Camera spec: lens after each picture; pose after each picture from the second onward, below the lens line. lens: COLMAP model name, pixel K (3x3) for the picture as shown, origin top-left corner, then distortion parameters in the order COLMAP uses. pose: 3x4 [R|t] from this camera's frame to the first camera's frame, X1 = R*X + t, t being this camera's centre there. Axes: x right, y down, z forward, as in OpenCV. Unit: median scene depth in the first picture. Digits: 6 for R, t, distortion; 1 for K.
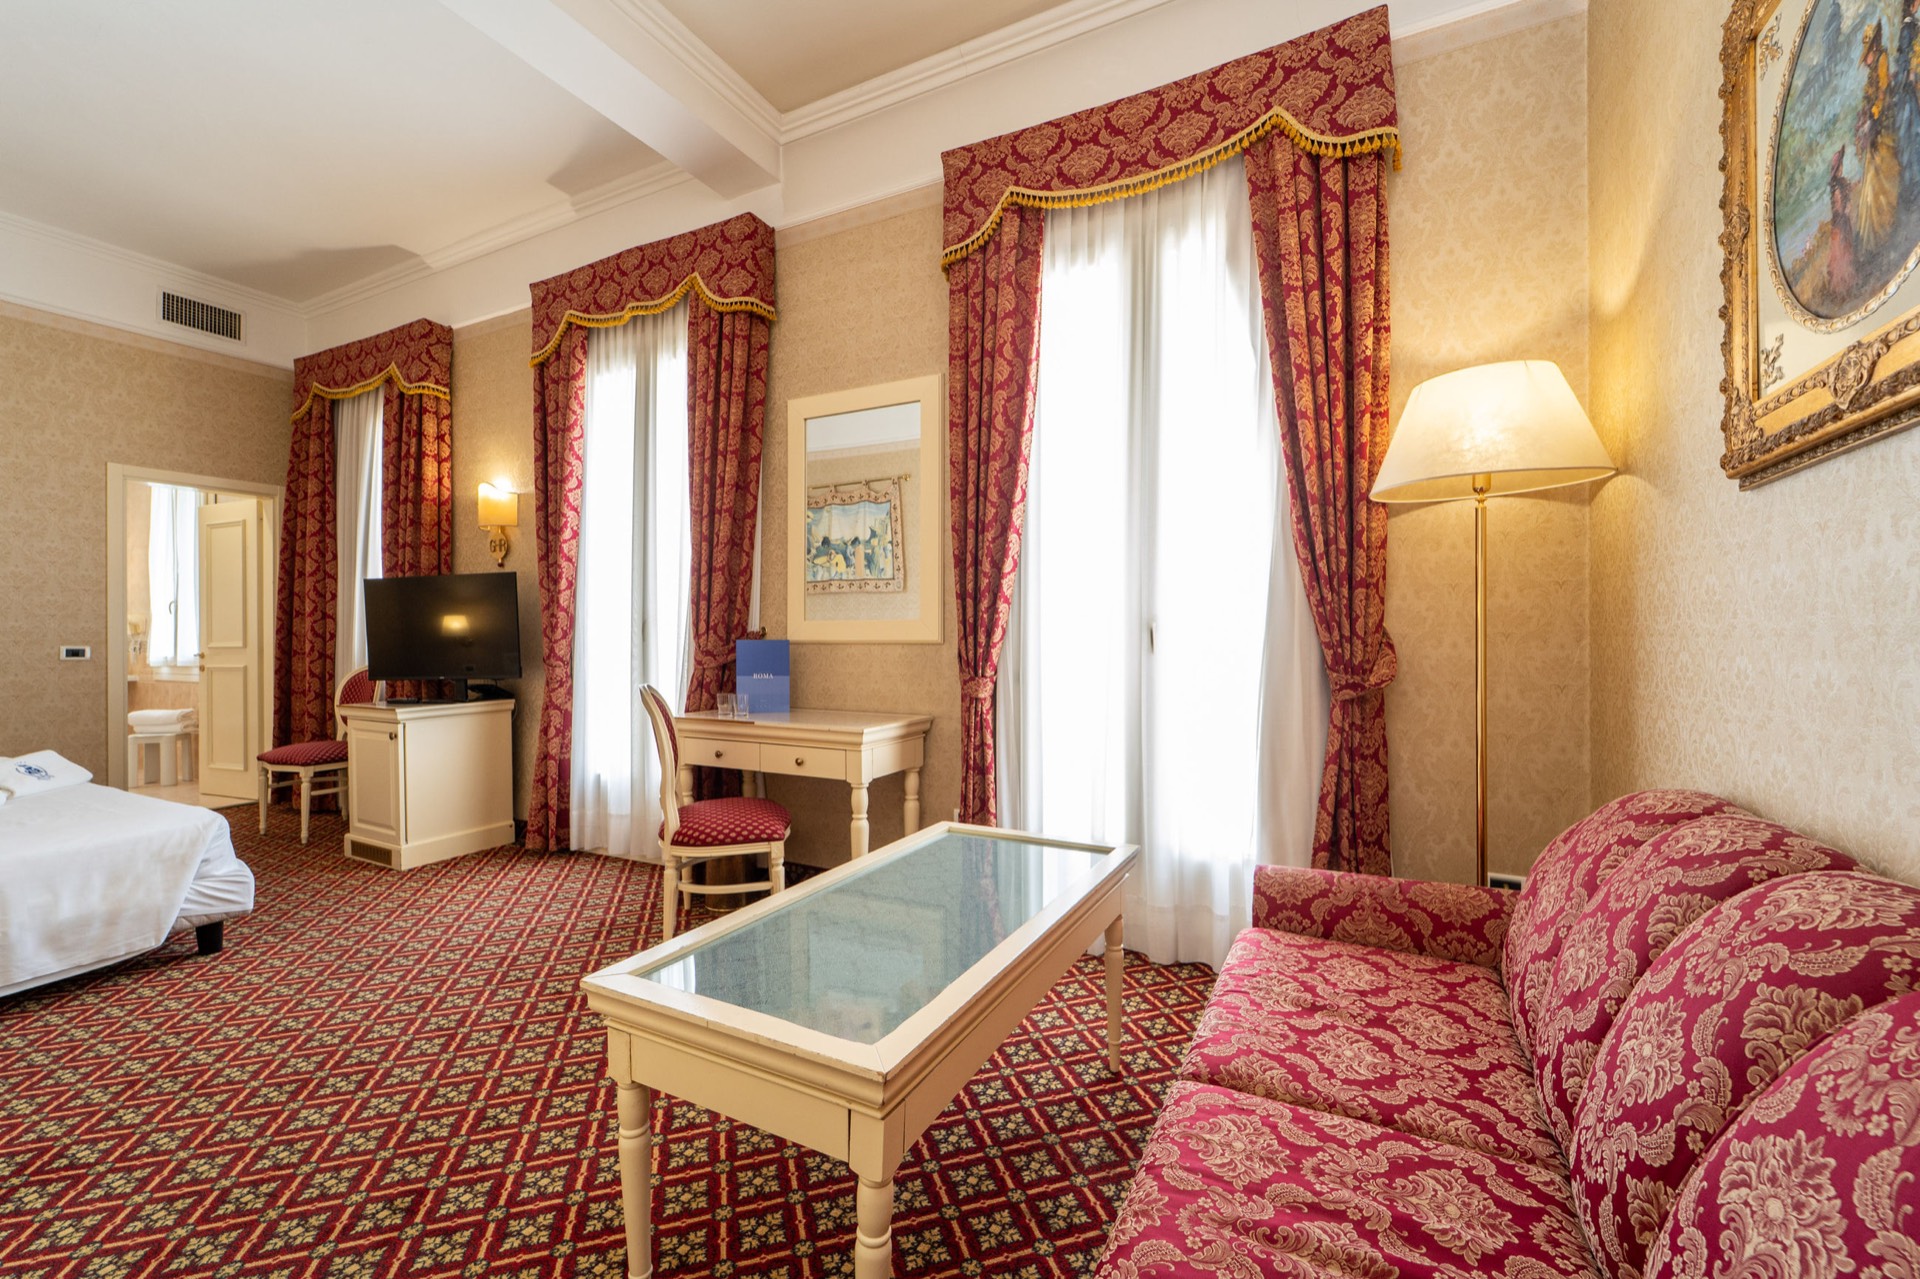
lens RADIAL K [[775.8, 0, 965.4], [0, 775.8, 635.4], [0, 0, 1]] dist [0.006533, -0.002476]
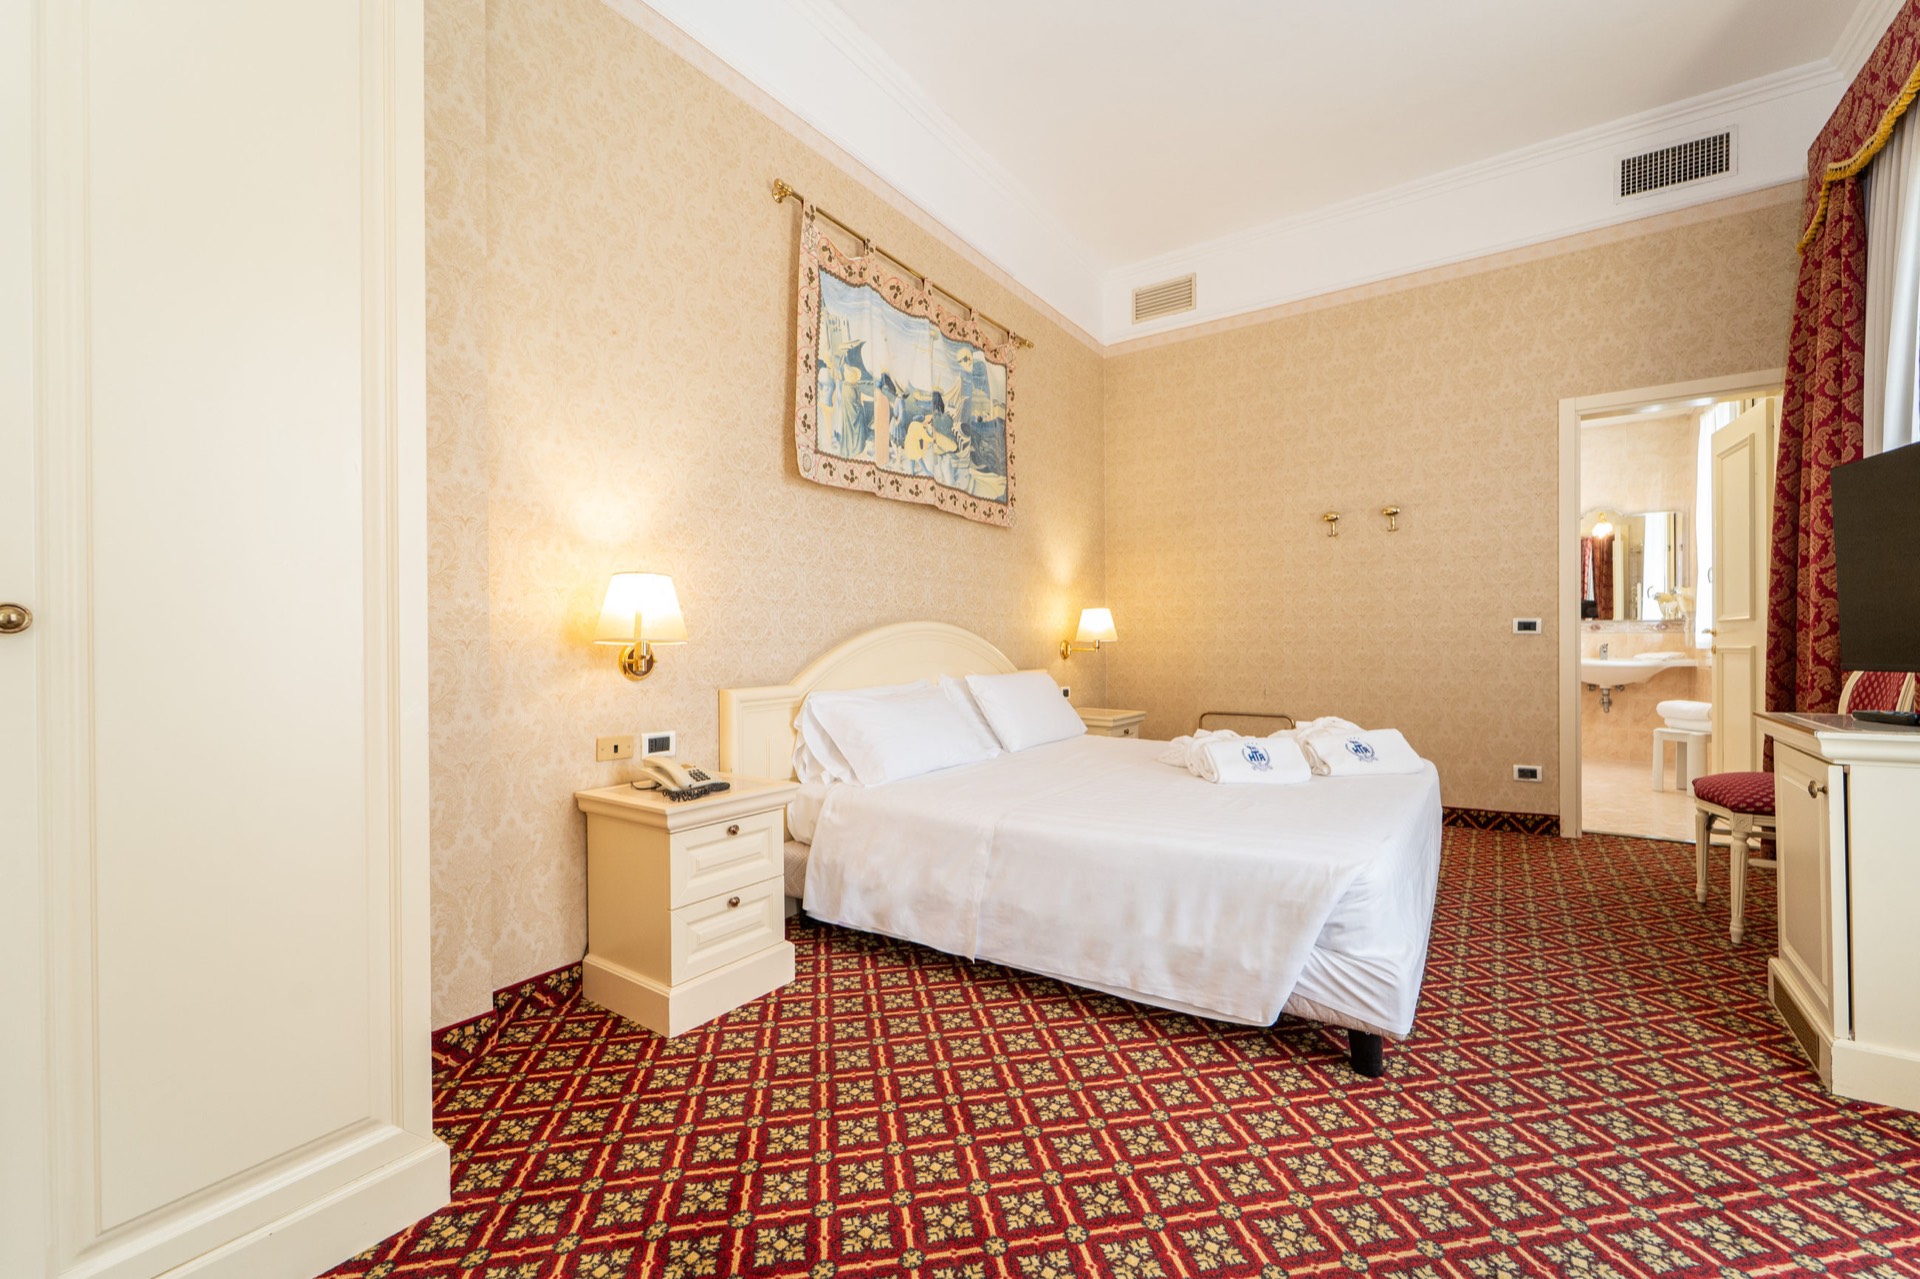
lens RADIAL K [[775.8, 0, 950.6], [0, 775.8, 643.6], [0, 0, 1]] dist [0.006533, -0.002476]
pose [[-0.128380, 0.008620, -0.991688, -0.246192], [0.009948, 0.999923, 0.007404, 0.040140], [0.991675, -0.008915, -0.128456, 0.626729]]
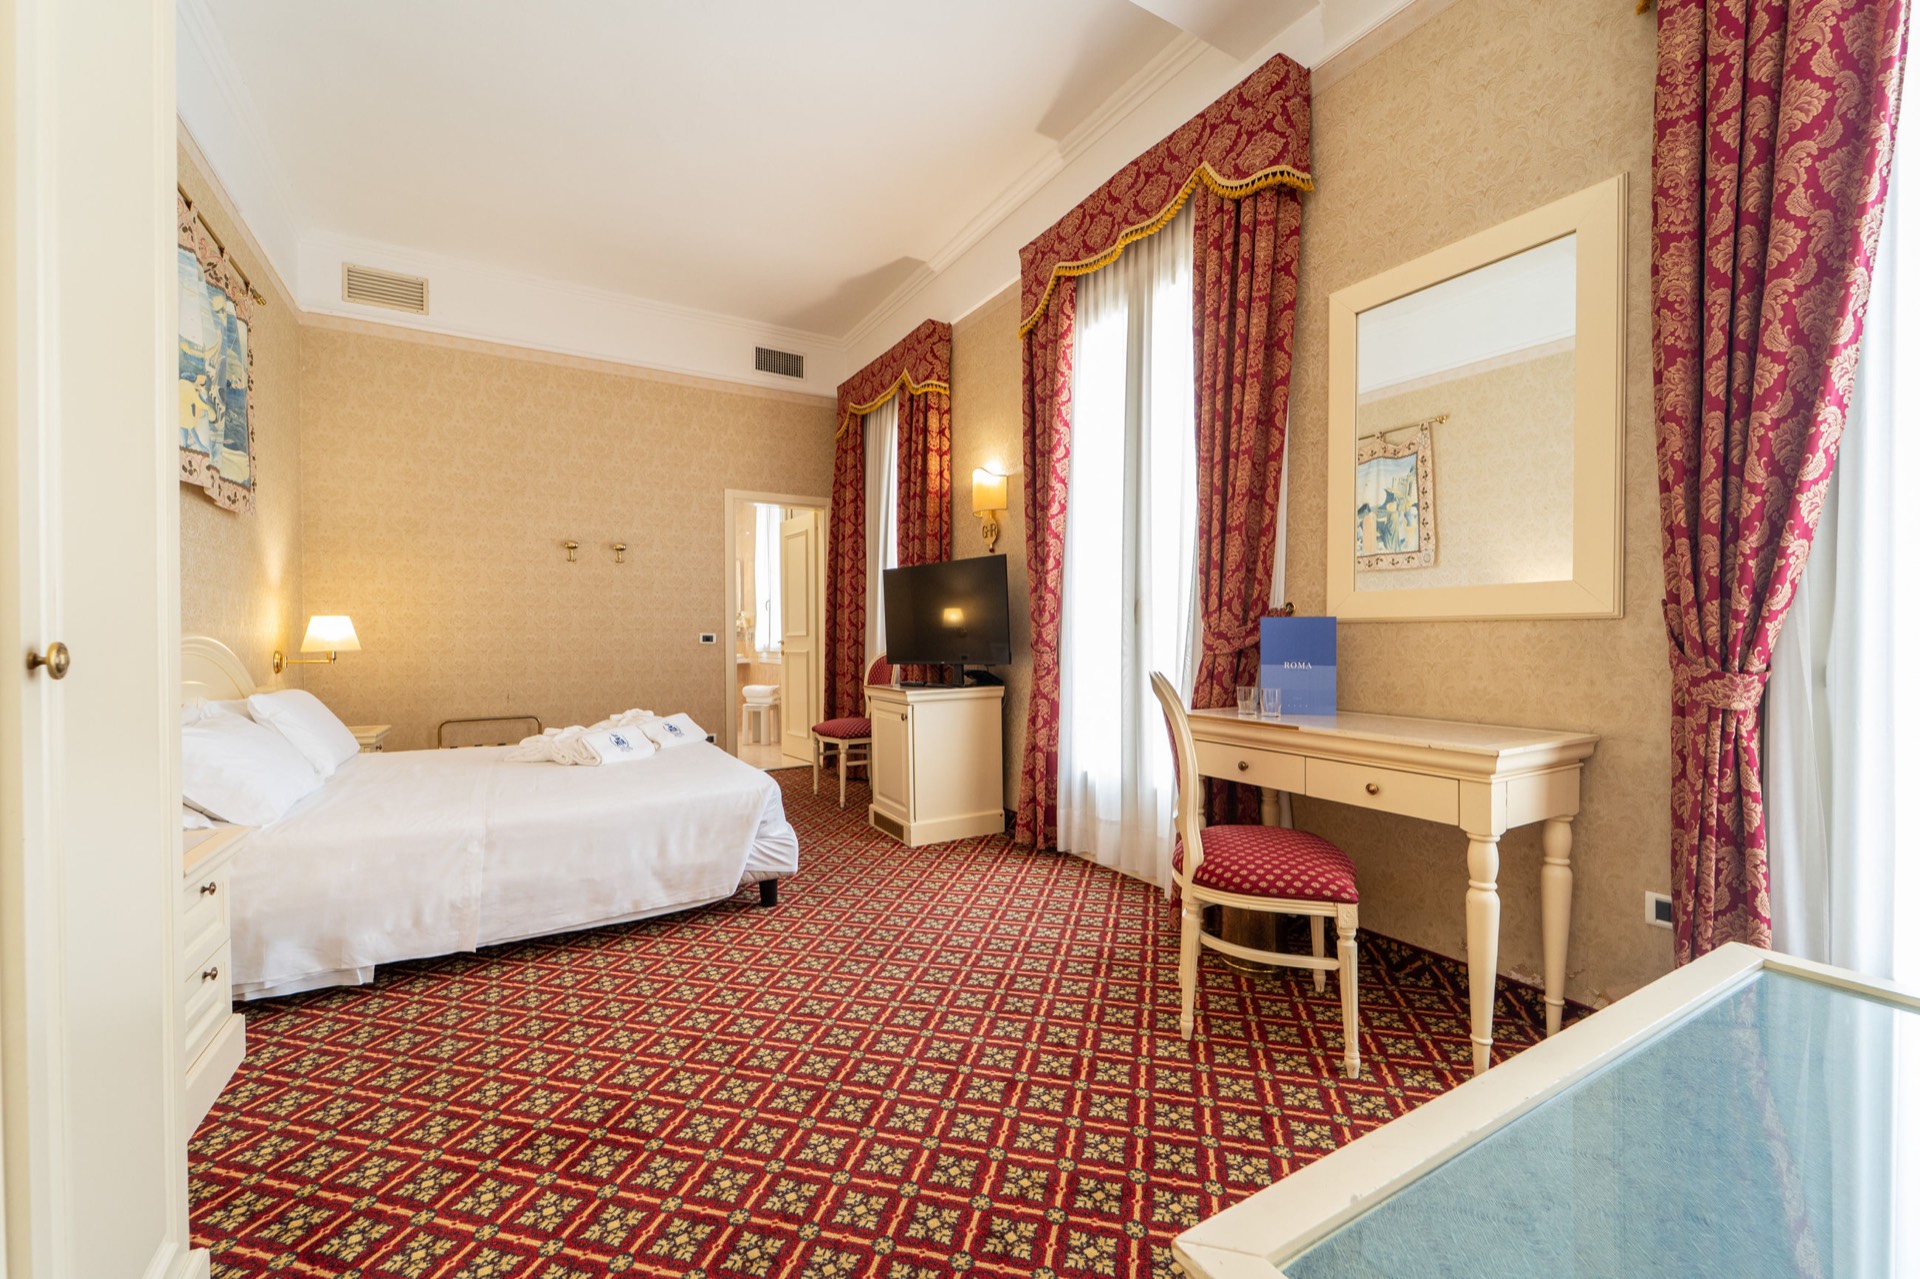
lens RADIAL K [[775.8, 0, 969.2], [0, 775.8, 644.2], [0, 0, 1]] dist [0.006533, -0.002476]
pose [[0.847815, 0.006336, -0.530254, -0.126529], [0.000645, 0.999916, 0.012979, 0.020865], [0.530292, -0.011346, 0.847739, 0.188962]]
